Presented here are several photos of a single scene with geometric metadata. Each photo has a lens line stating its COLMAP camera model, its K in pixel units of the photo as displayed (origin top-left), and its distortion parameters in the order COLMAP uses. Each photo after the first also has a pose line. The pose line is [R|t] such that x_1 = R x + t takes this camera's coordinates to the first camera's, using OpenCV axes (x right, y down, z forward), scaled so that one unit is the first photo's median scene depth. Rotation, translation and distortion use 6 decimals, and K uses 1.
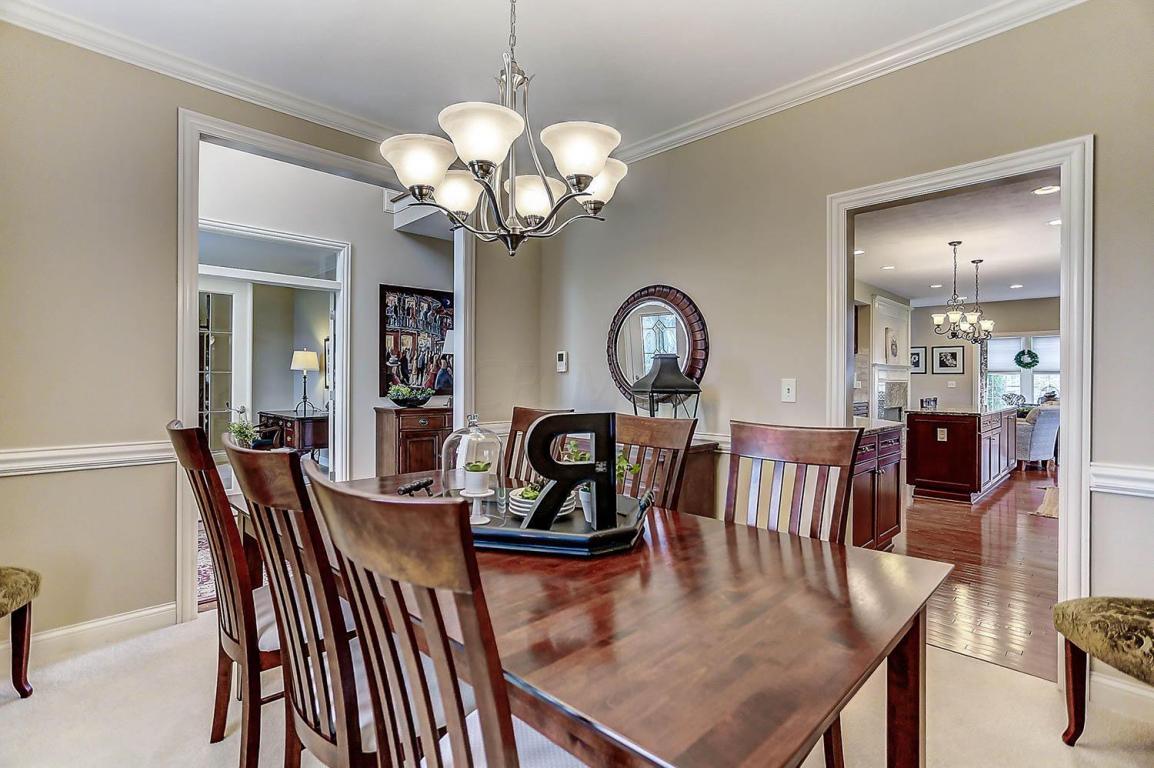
lens RADIAL K [[576.5, 0, 577.0], [0, 576.5, 384.0], [0, 0, 1]] dist [-0.000727, 0.000257]
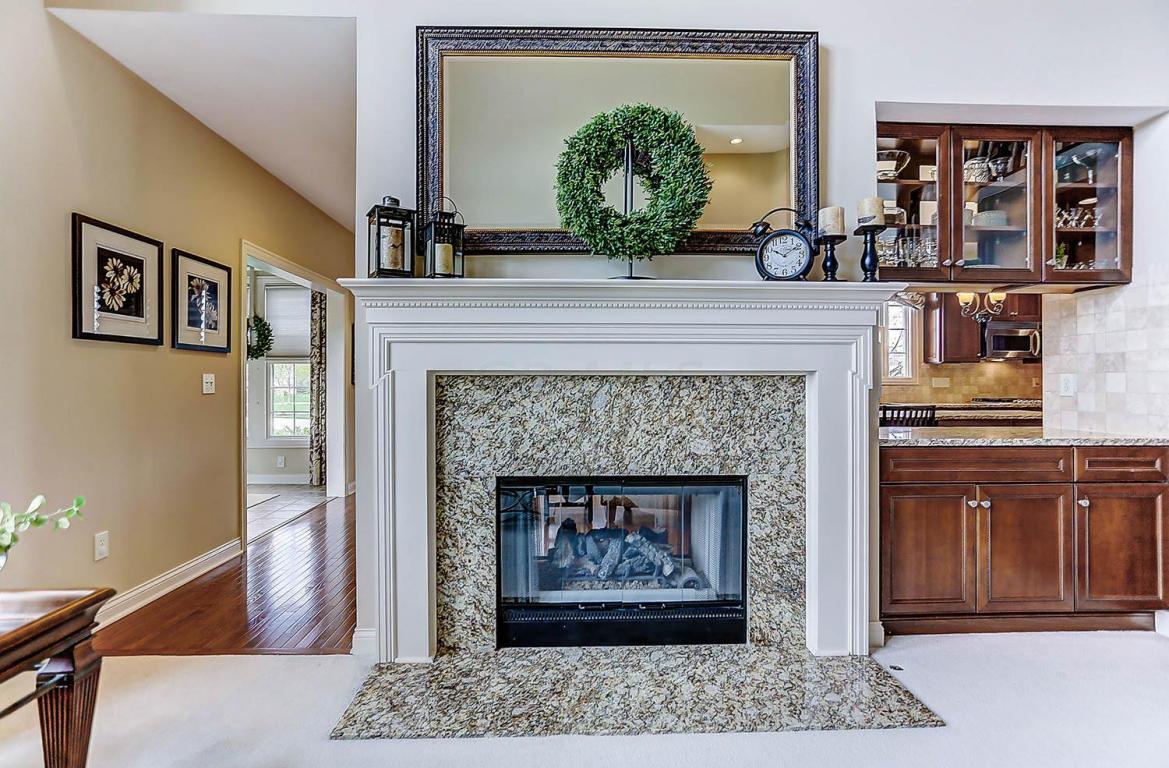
lens RADIAL K [[561.9, 0, 586.9], [0, 561.9, 379.5], [0, 0, 1]] dist [-0.050381, 0.029987]
pose [[-0.723843, -0.001751, 0.689963, 0.289971], [0.001566, 0.999990, 0.004180, -0.002531], [-0.689963, 0.004106, -0.723833, 1.042580]]
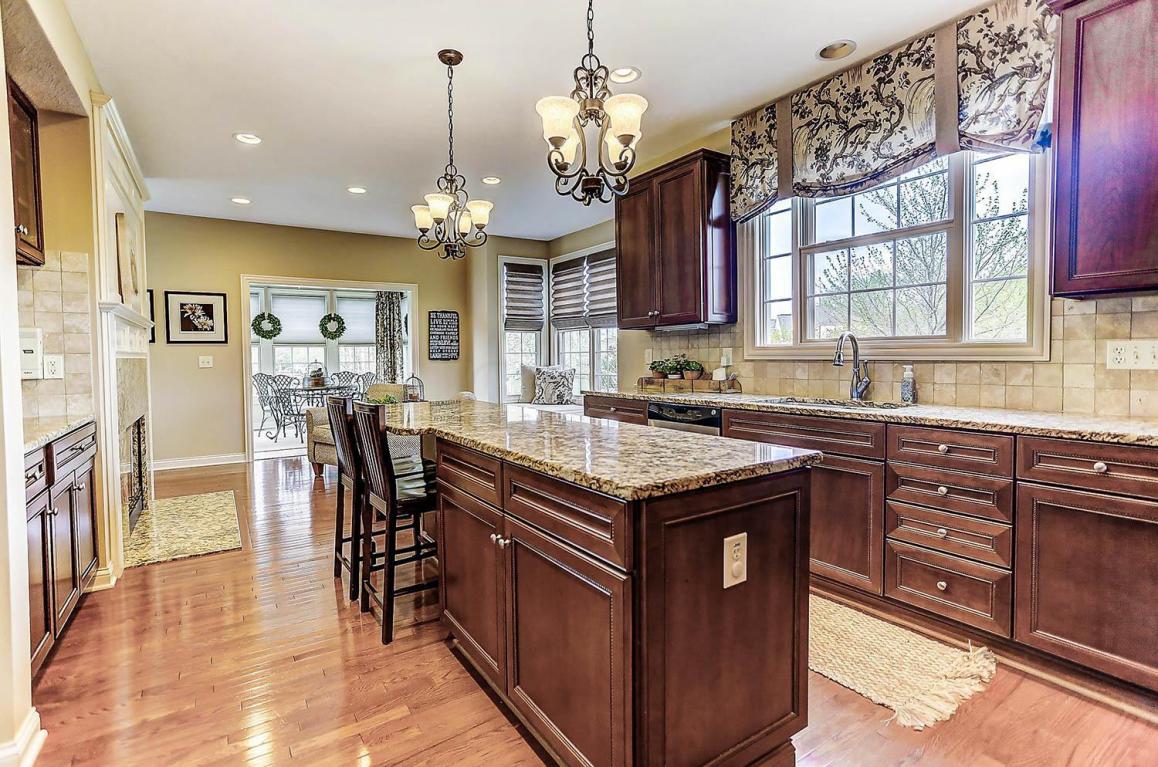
lens RADIAL K [[556.4, 0, 588.0], [0, 556.4, 375.4], [0, 0, 1]] dist [-0.015599, 0.000508]
pose [[0.201299, -0.041055, 0.978669, 0.204141], [0.018550, 0.999102, 0.038096, -0.000172], [-0.979354, 0.010486, 0.201880, 0.524034]]
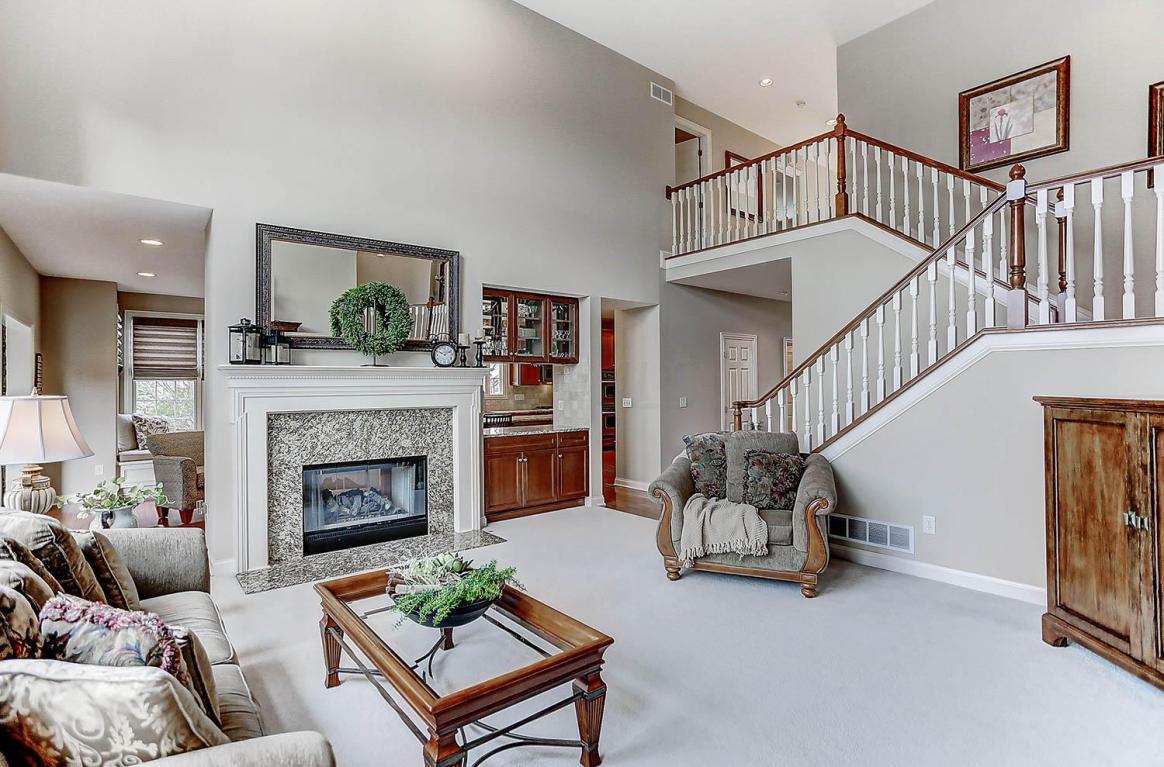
lens RADIAL K [[559.5, 0, 584.4], [0, 559.5, 379.1], [0, 0, 1]] dist [-0.050381, 0.029987]
pose [[-0.994873, 0.001554, 0.101117, 0.219903], [0.001668, 0.999998, 0.001039, -0.026994], [-0.101115, 0.001203, -0.994874, 1.282576]]
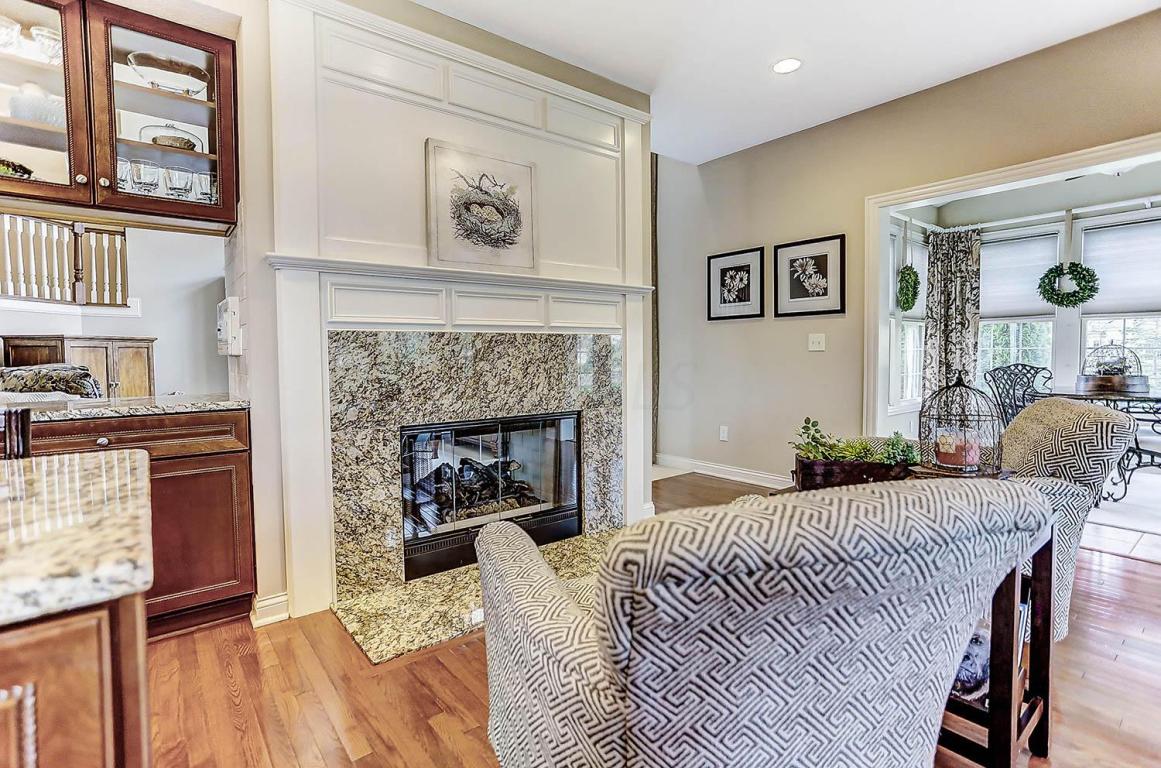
lens RADIAL K [[557.9, 0, 589.6], [0, 557.9, 375.9], [0, 0, 1]] dist [-0.015599, 0.000508]
pose [[0.992253, -0.006038, -0.124089, 0.534137], [0.010474, 0.999328, 0.035122, 0.007468], [0.123794, -0.036149, 0.991649, 0.610969]]
